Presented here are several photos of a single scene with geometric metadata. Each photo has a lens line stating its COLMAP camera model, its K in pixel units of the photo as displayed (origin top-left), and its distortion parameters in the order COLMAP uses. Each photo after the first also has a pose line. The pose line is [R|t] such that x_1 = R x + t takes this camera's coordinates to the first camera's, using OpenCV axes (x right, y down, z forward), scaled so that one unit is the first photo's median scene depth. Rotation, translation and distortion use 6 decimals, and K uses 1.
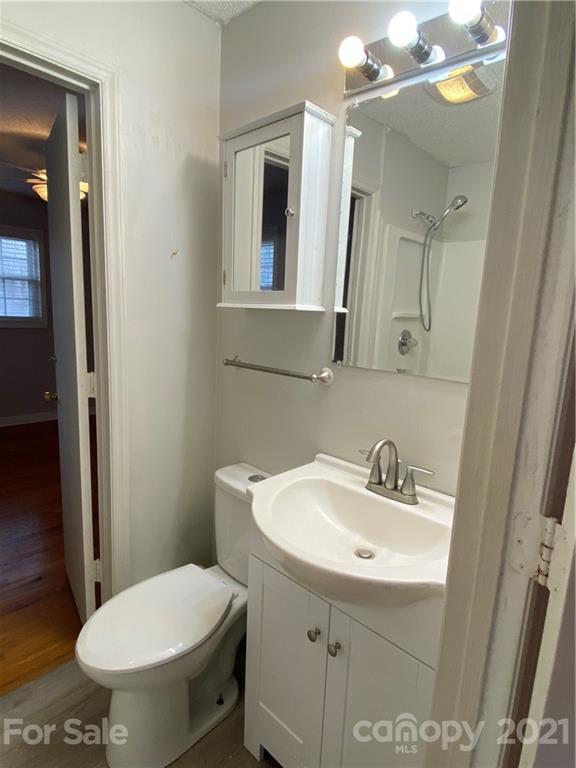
lens RADIAL K [[425.3, 0, 288.0], [0, 425.3, 384.0], [0, 0, 1]] dist [0.041809, -0.036020]
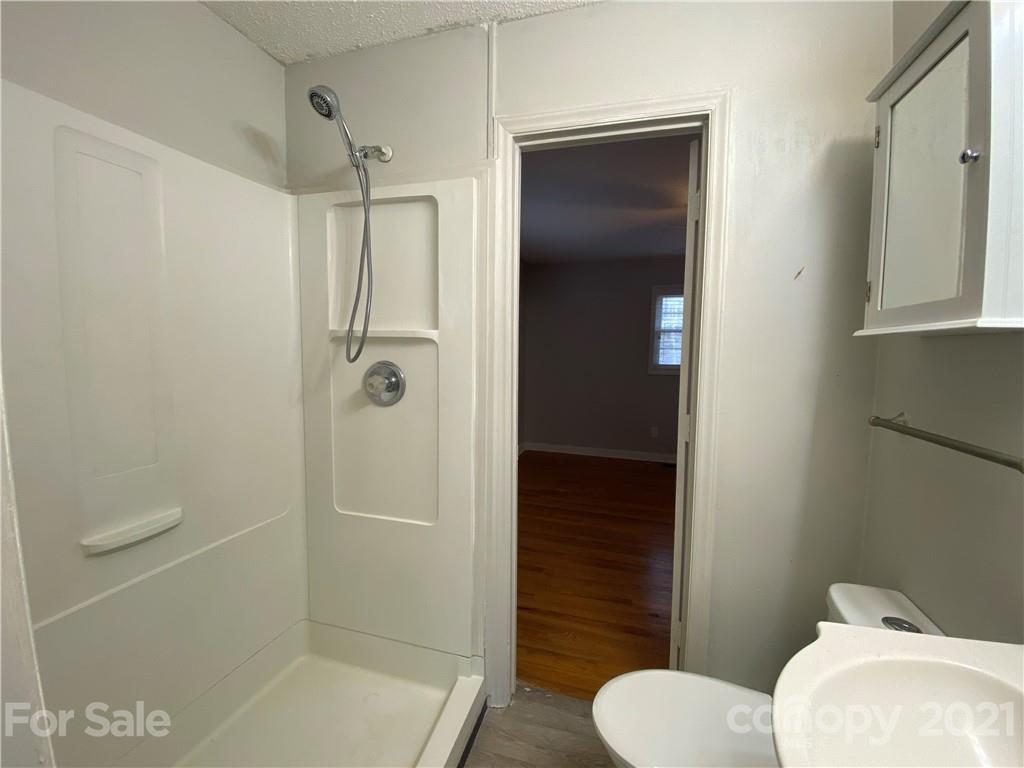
lens RADIAL K [[412.0, 0, 511.3], [0, 412.0, 381.7], [0, 0, 1]] dist [0.022317, -0.021944]
pose [[0.459363, 0.031053, -0.887706, 0.168011], [-0.143823, 0.988801, -0.039835, -0.005997], [0.876528, 0.145971, 0.458685, 0.235390]]
